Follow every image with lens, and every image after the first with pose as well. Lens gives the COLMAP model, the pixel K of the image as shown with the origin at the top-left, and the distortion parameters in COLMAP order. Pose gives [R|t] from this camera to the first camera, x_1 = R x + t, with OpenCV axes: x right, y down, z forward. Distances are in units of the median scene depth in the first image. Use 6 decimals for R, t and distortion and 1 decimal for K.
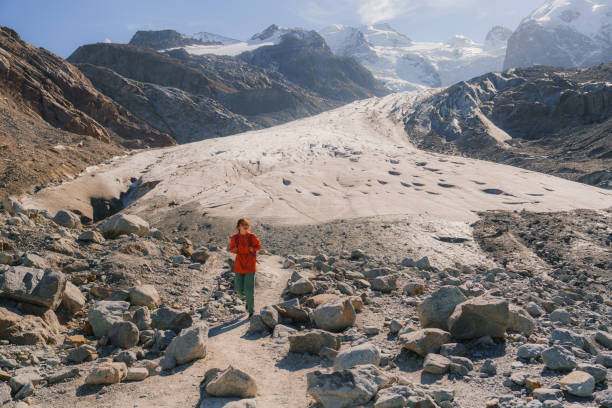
lens RADIAL K [[544.6, 0, 306.0], [0, 544.6, 204.0], [0, 0, 1]] dist [-0.002317, -0.000734]
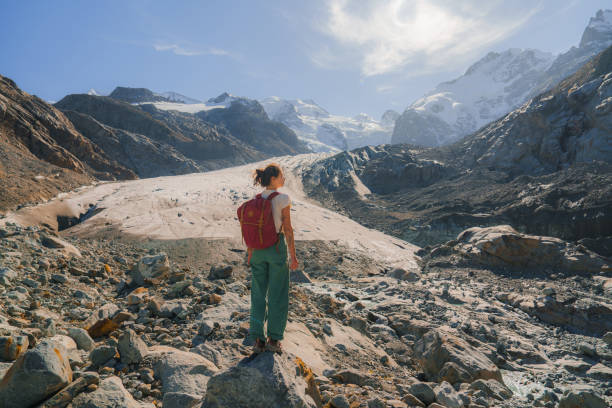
lens RADIAL K [[417.1, 0, 306.0], [0, 417.1, 204.0], [0, 0, 1]] dist [-0.006593, 0.004063]
pose [[0.987546, 0.067821, 0.141966, 0.029405], [-0.058385, 0.995864, -0.069611, -0.001299], [-0.146100, 0.060456, 0.987421, -0.058722]]
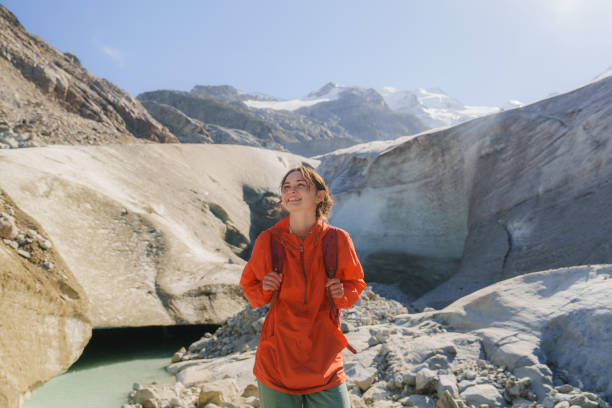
lens RADIAL K [[544.6, 0, 306.0], [0, 544.6, 204.0], [0, 0, 1]] dist [-0.002317, -0.000734]
pose [[0.996424, 0.036909, -0.076002, -0.088683], [-0.045289, 0.992713, -0.111667, 0.009864], [0.071327, 0.114710, 0.990835, 0.177827]]
